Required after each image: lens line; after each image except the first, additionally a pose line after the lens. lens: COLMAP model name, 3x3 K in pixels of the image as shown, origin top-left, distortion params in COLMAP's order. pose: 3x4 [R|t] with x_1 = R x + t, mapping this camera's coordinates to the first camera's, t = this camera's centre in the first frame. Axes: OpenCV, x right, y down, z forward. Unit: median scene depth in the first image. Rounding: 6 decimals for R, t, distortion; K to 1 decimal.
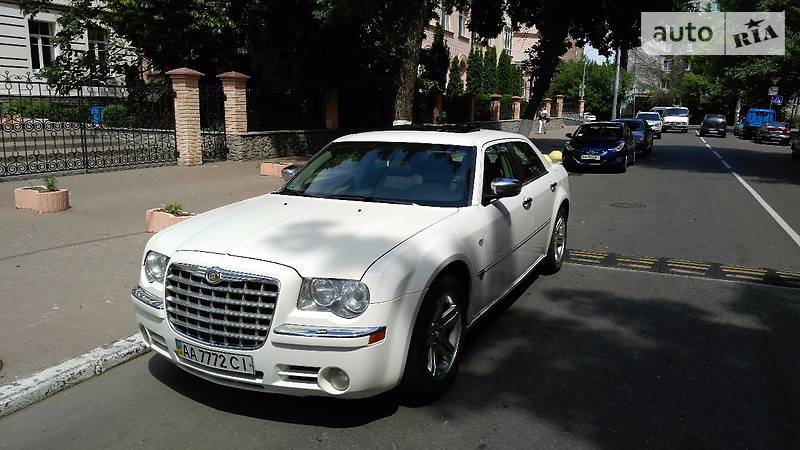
lens RADIAL K [[560.3, 0, 398.6], [0, 560.3, 220.4], [0, 0, 1]] dist [0.008246, -0.005452]
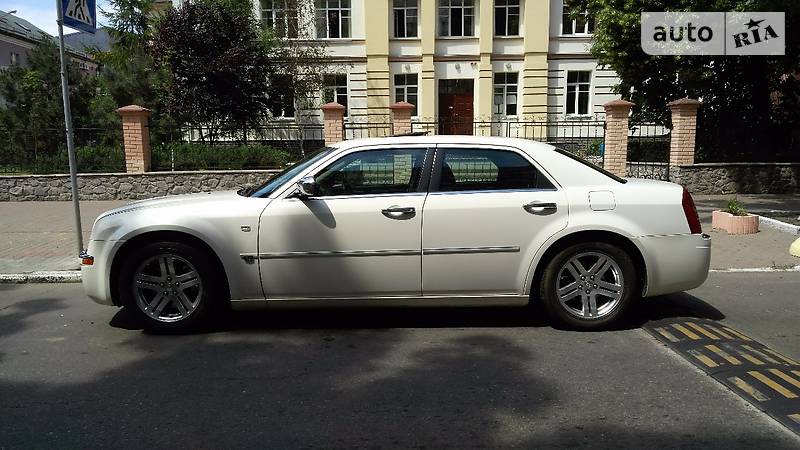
lens RADIAL K [[560.3, 0, 395.9], [0, 560.3, 225.9], [0, 0, 1]] dist [0.008246, -0.005452]
pose [[0.508946, 0.095433, -0.855492, 0.263959], [-0.148448, 0.988676, 0.021976, -0.007580], [0.847902, 0.115812, 0.517349, 0.142483]]
